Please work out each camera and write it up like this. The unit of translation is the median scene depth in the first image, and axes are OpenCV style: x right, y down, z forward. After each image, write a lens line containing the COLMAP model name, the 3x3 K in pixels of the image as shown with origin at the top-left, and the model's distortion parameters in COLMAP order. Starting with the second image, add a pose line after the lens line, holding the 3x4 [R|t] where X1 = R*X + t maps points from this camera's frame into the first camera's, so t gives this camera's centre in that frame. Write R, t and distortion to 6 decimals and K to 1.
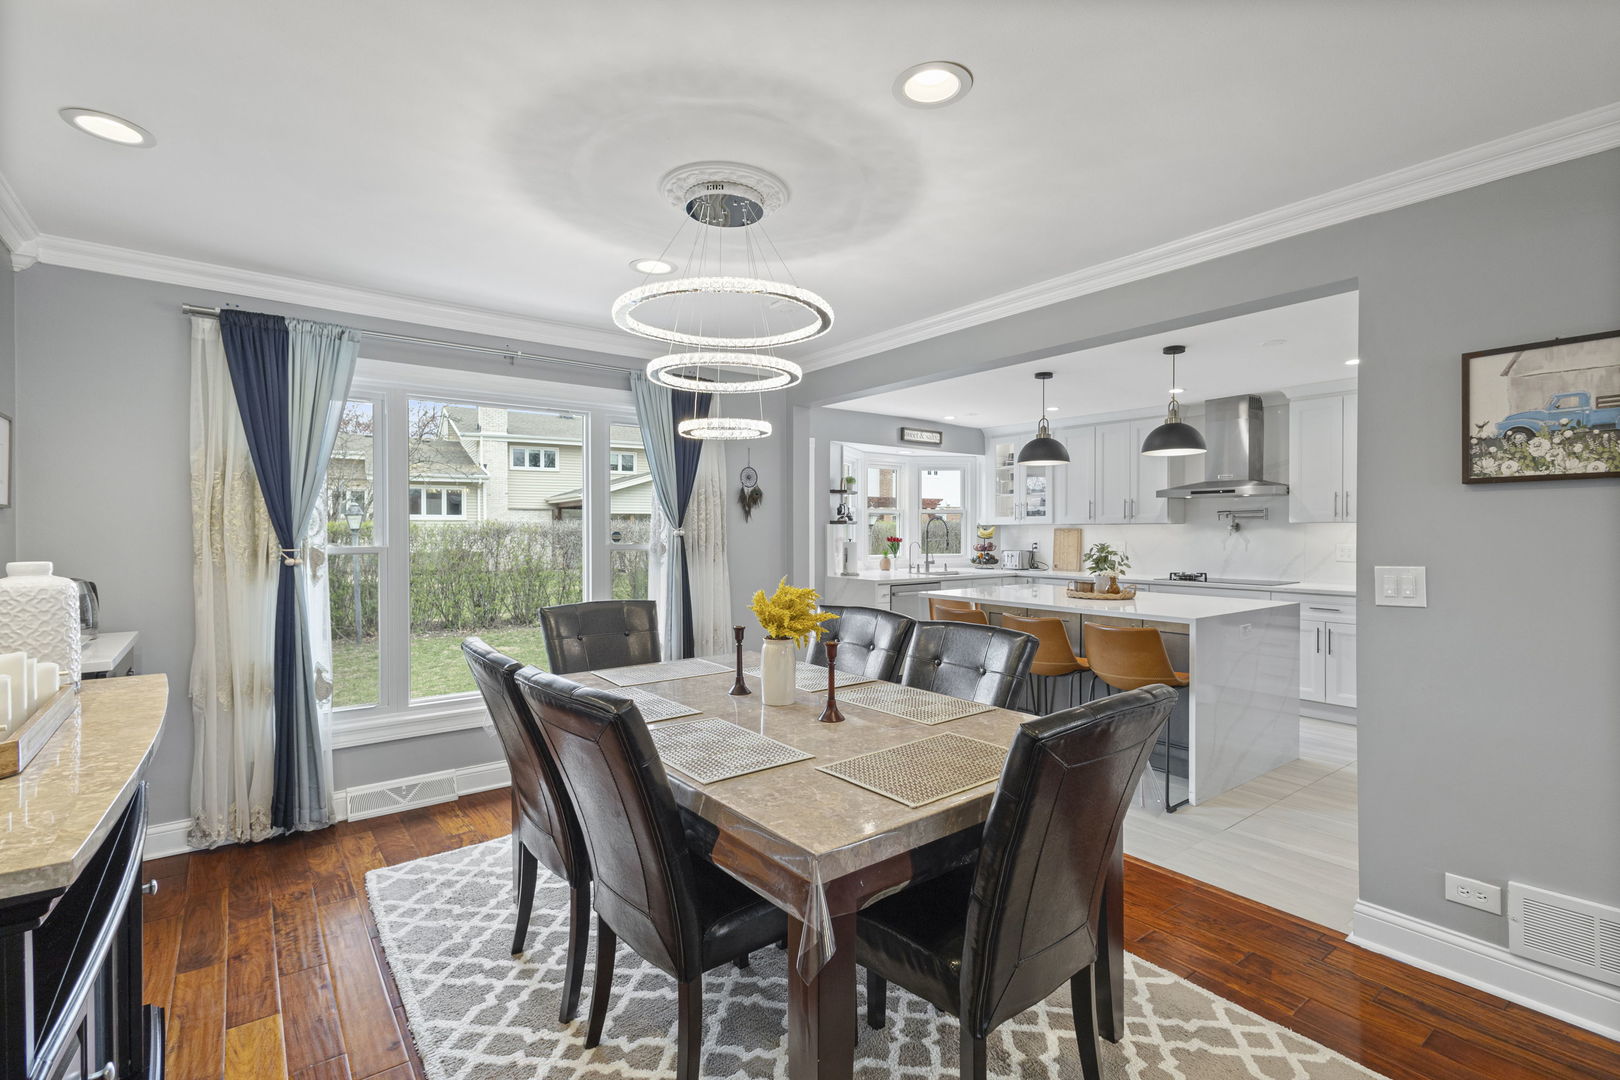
lens RADIAL K [[746.9, 0, 816.3], [0, 746.9, 531.0], [0, 0, 1]] dist [0.009910, -0.000416]
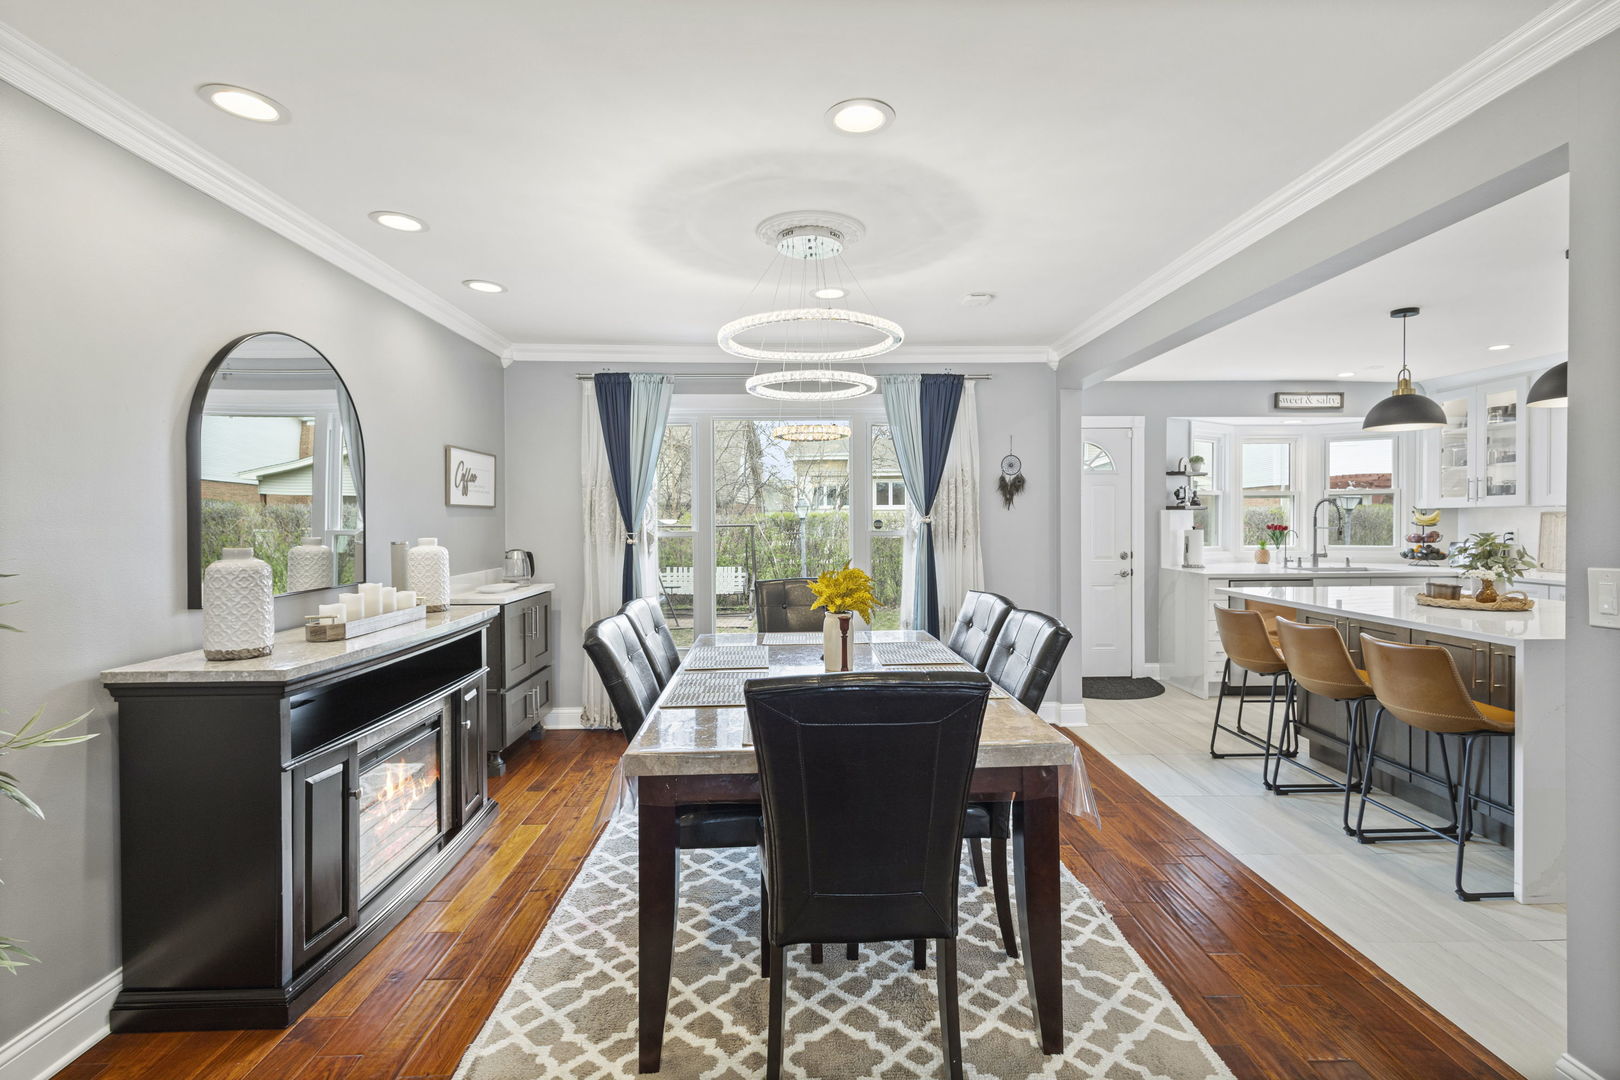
lens RADIAL K [[751.4, 0, 812.6], [0, 751.4, 524.0], [0, 0, 1]] dist [0.009282, -0.000402]
pose [[0.809108, -0.000066, -0.587659, 0.224327], [0.004937, 0.999965, 0.006686, -0.000324], [0.587639, -0.008311, 0.809081, 0.016541]]
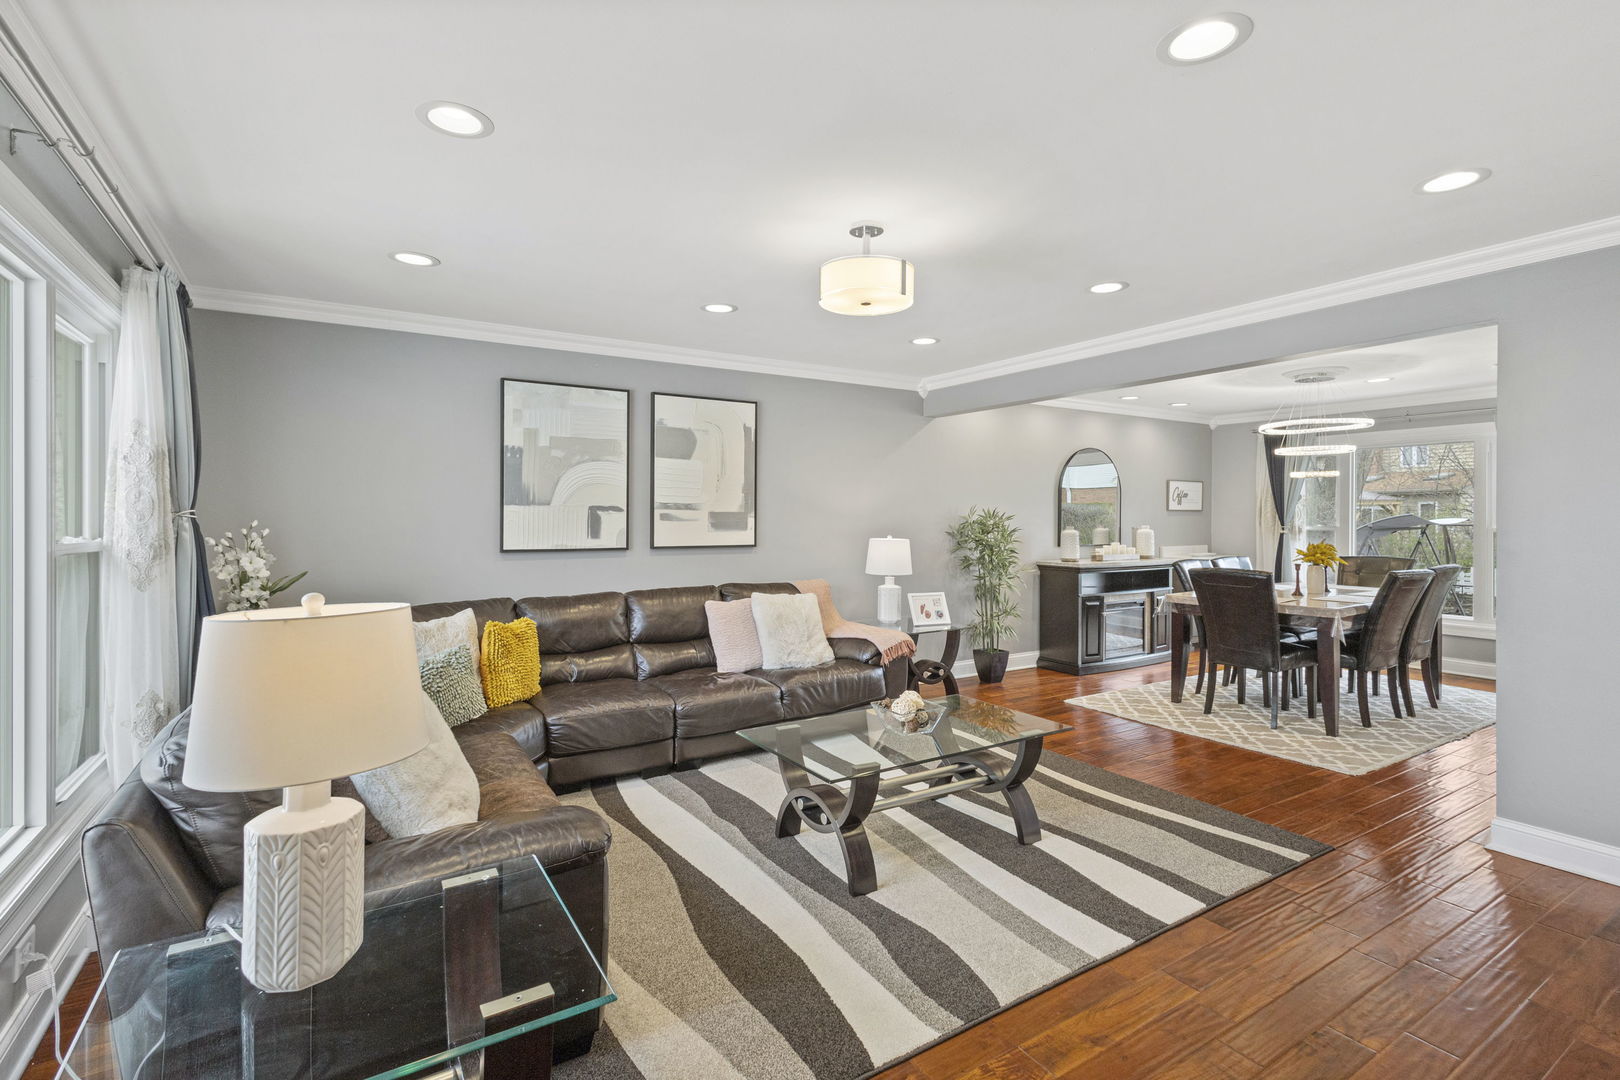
lens RADIAL K [[746.9, 0, 816.3], [0, 746.9, 531.0], [0, 0, 1]] dist [0.009910, -0.000416]
pose [[-0.089699, 0.019297, -0.995782, 0.897254], [-0.003572, 0.999800, 0.019696, -0.001269], [0.995962, 0.005324, -0.089612, -0.121736]]
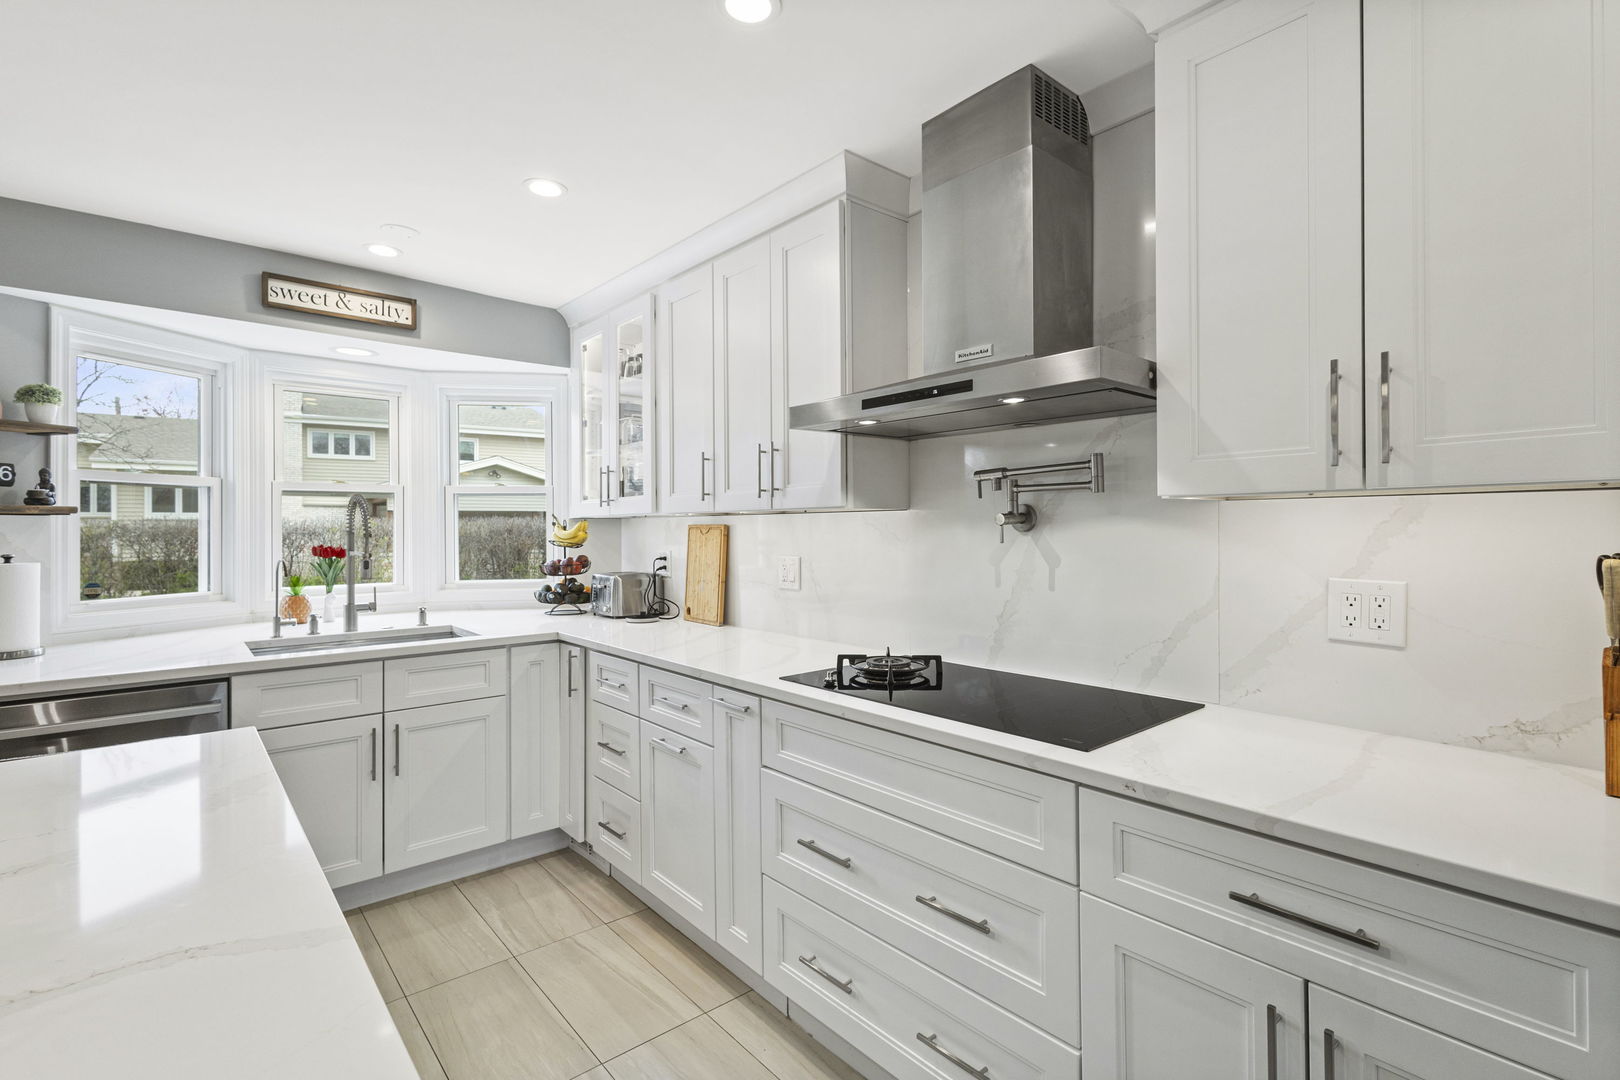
lens RADIAL K [[746.9, 0, 816.3], [0, 746.9, 531.0], [0, 0, 1]] dist [0.009910, -0.000416]
pose [[0.998691, -0.004248, 0.050973, 0.458078], [0.004224, 0.999991, 0.000574, 0.000404], [-0.050975, -0.000358, 0.998700, 0.684227]]
